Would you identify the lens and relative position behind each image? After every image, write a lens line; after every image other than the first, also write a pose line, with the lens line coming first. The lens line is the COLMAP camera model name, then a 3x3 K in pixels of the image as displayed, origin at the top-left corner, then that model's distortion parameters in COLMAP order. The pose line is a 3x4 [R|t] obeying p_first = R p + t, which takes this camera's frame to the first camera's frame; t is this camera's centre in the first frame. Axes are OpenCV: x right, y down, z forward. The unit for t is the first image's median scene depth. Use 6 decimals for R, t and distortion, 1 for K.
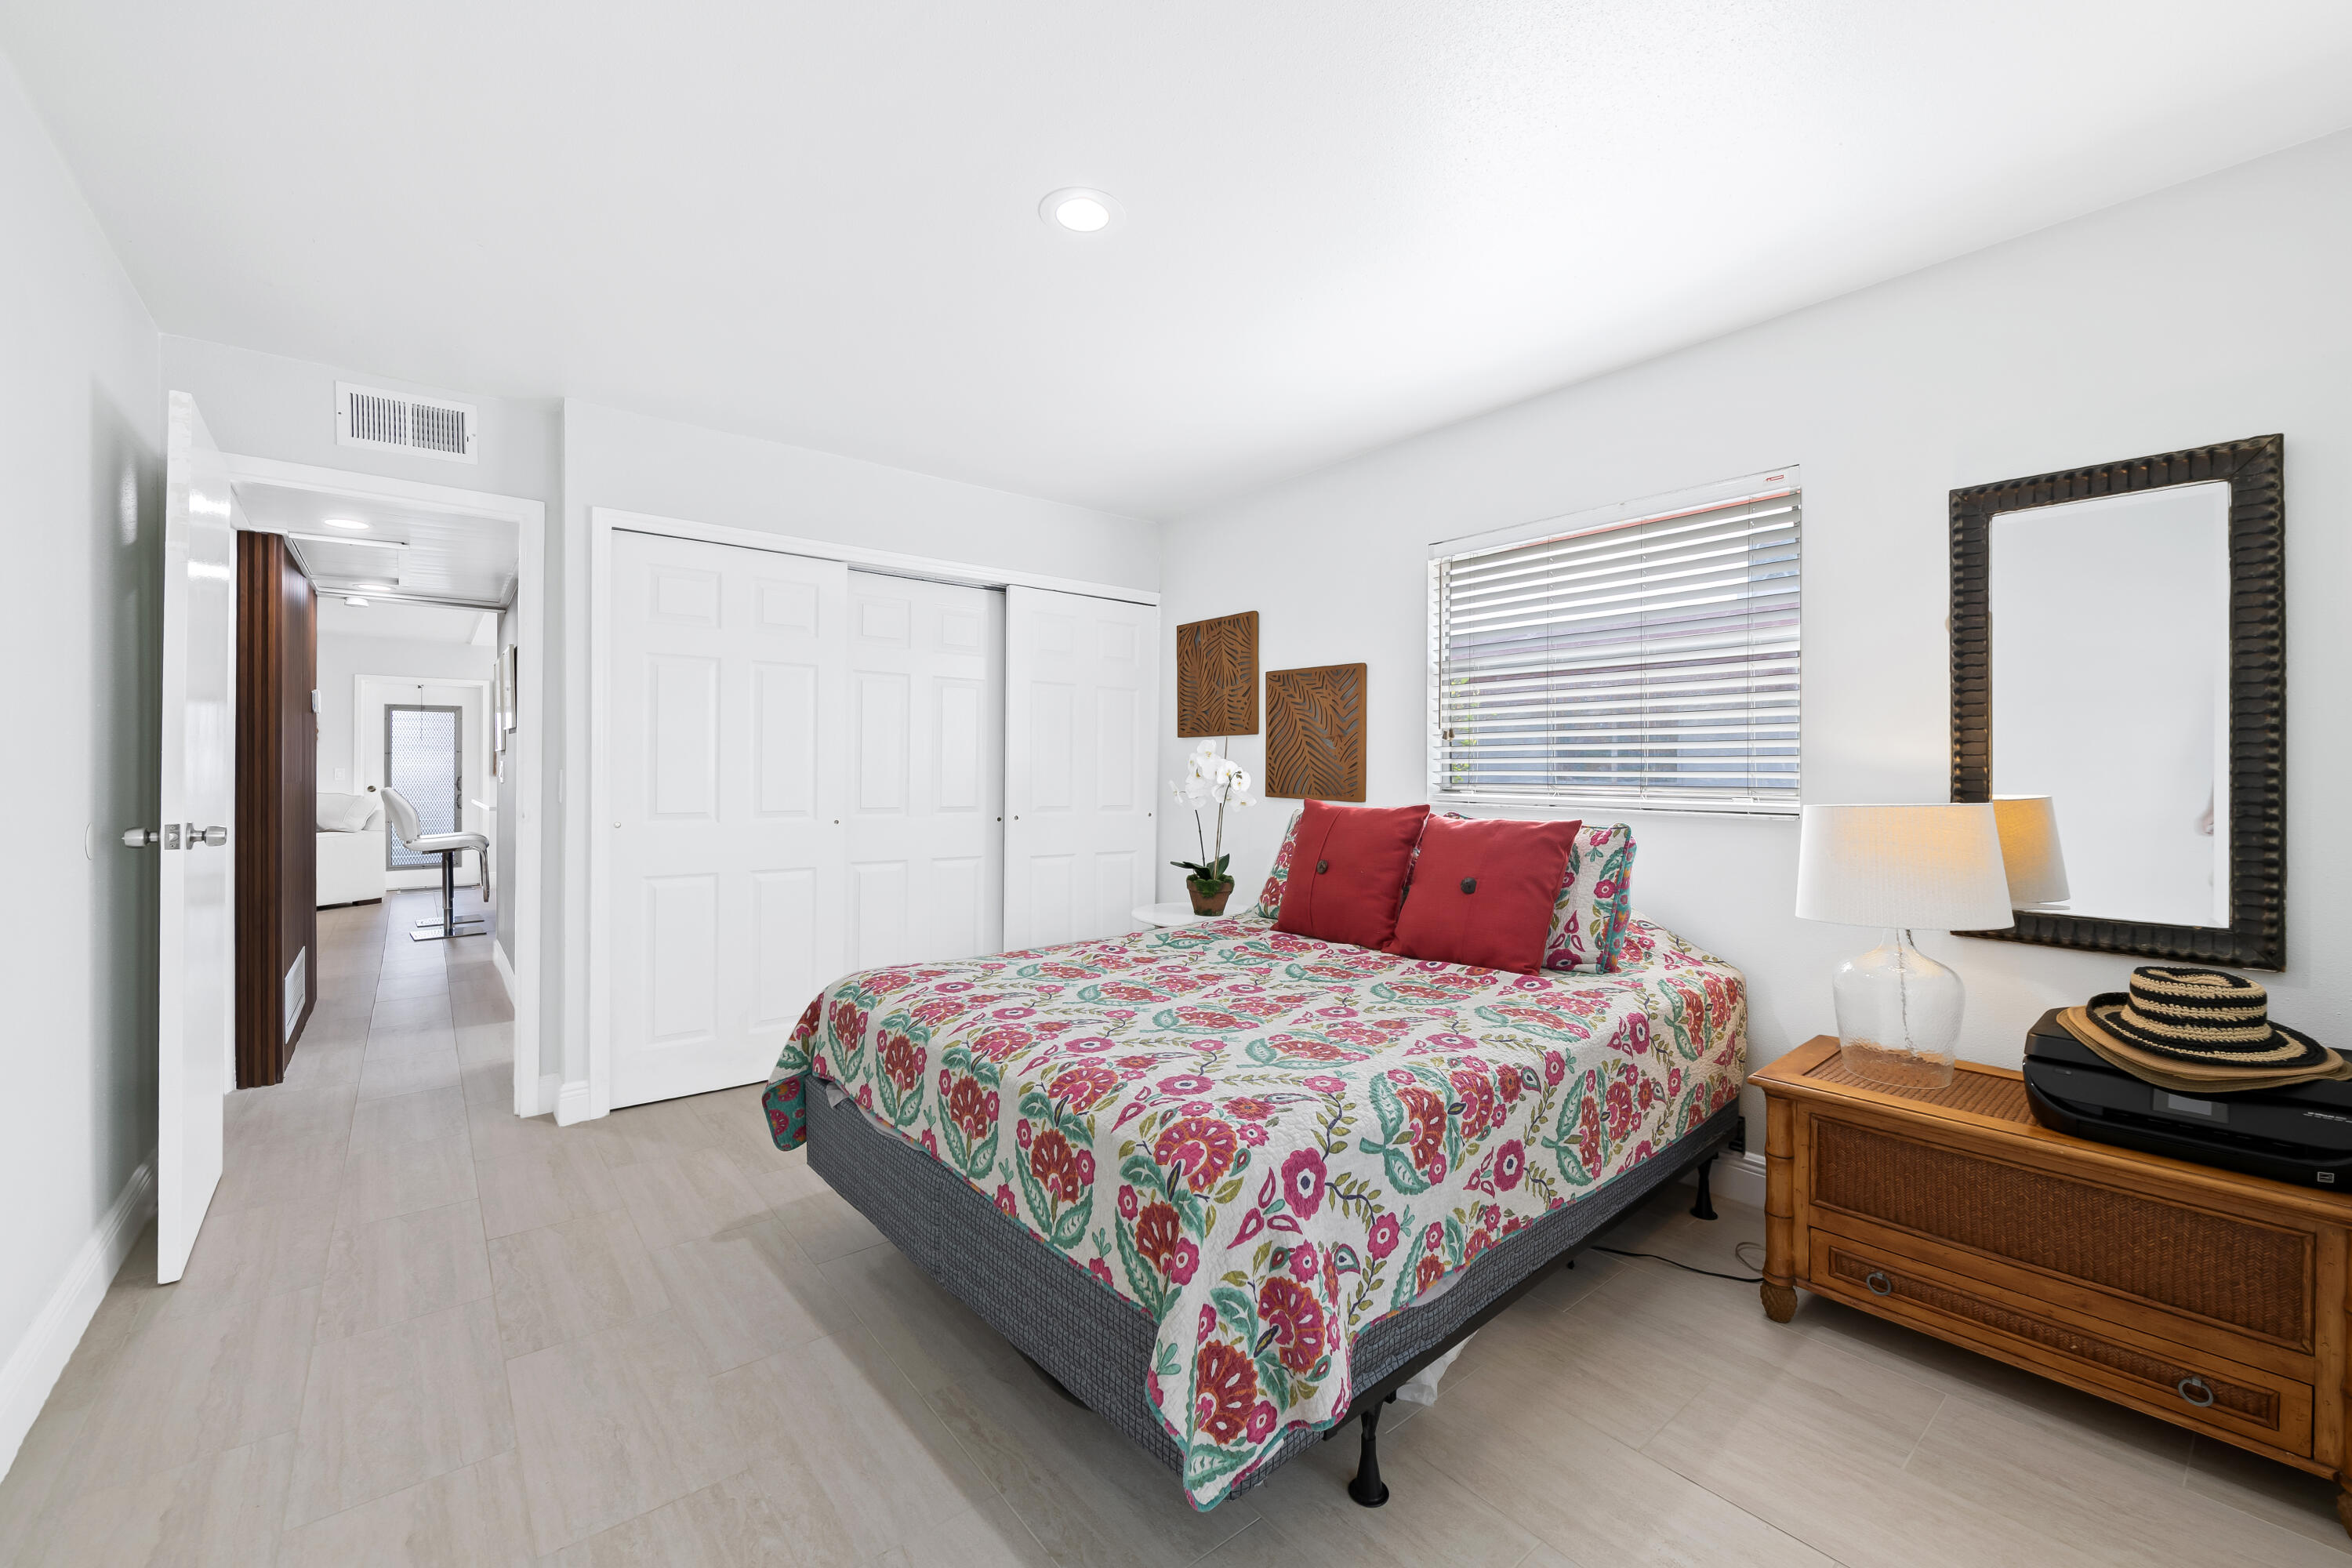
lens RADIAL K [[933.0, 0, 1171.4], [0, 933.0, 784.8], [0, 0, 1]] dist [-0.000059, -0.002812]
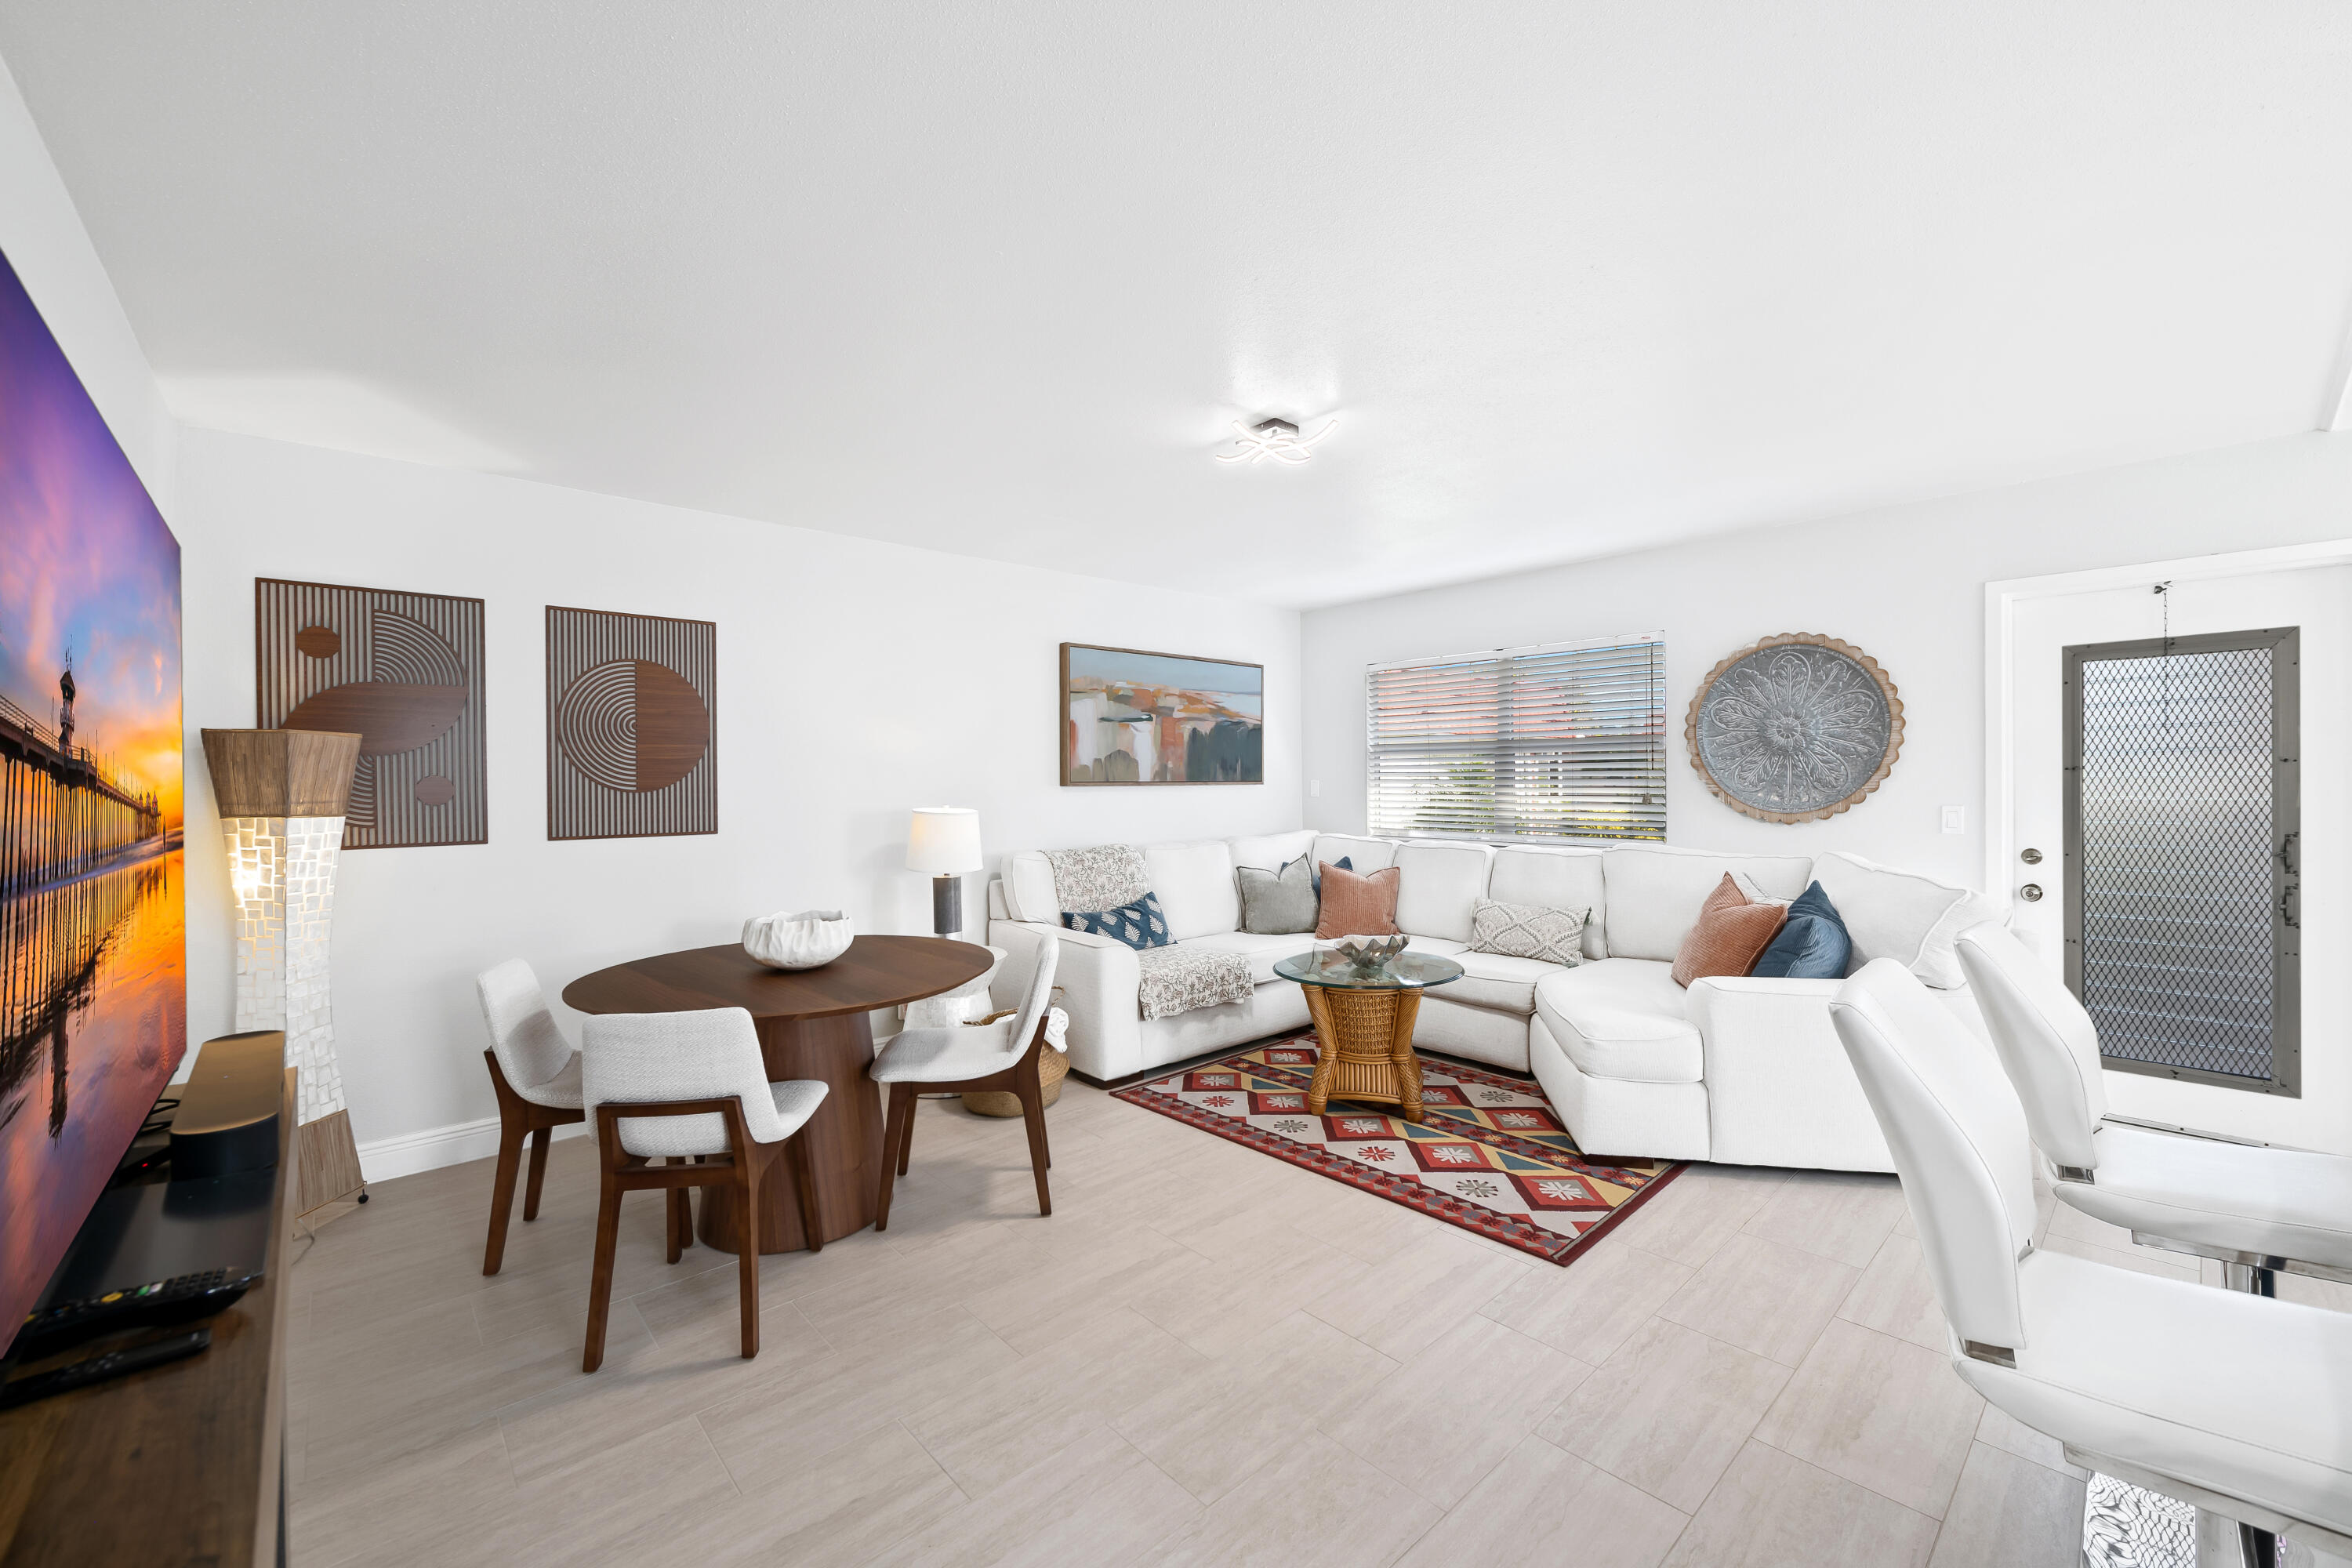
lens RADIAL K [[933.0, 0, 1187.2], [0, 933.0, 779.0], [0, 0, 1]] dist [-0.000059, -0.002812]
pose [[0.039925, -0.013461, -0.999112, -0.440113], [0.007155, 0.999887, -0.013186, -0.026572], [0.999177, -0.006622, 0.040017, 0.581714]]
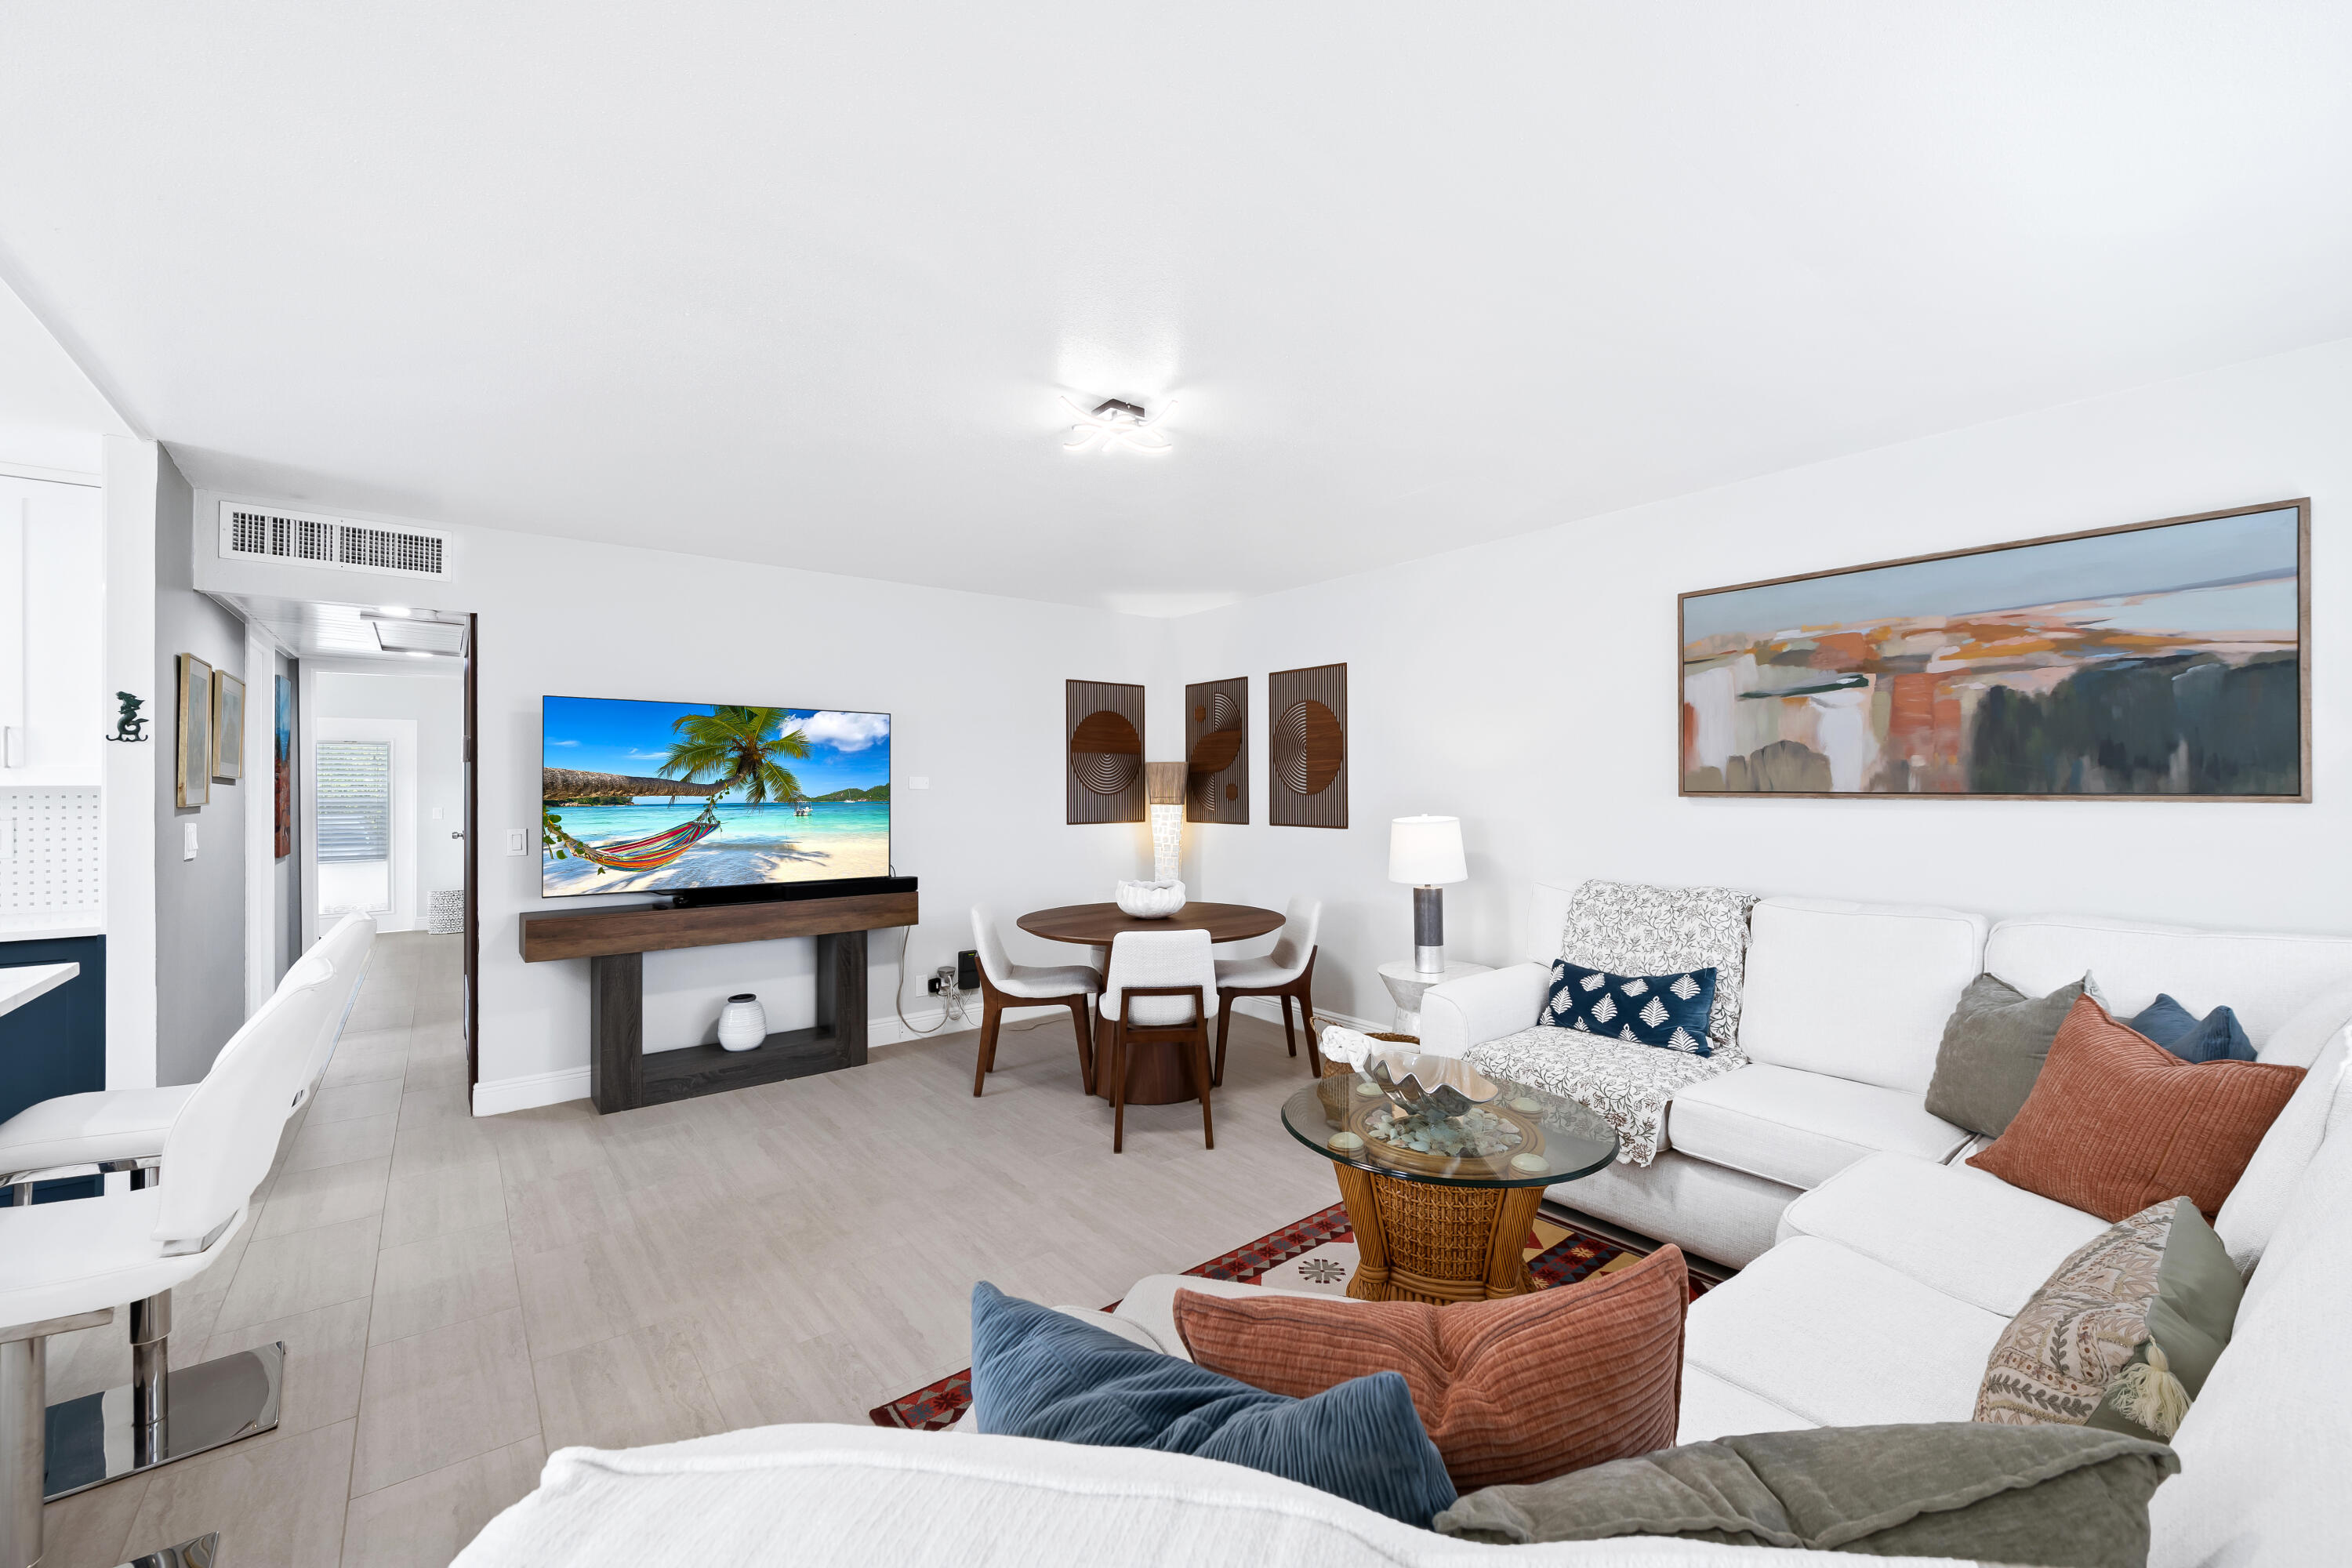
lens RADIAL K [[933.0, 0, 1185.6], [0, 933.0, 782.8], [0, 0, 1]] dist [-0.000059, -0.002812]
pose [[-0.999717, -0.008060, 0.022369, -0.792091], [-0.008082, 0.999967, -0.000915, -0.033974], [-0.022361, -0.001096, -0.999749, 0.922731]]
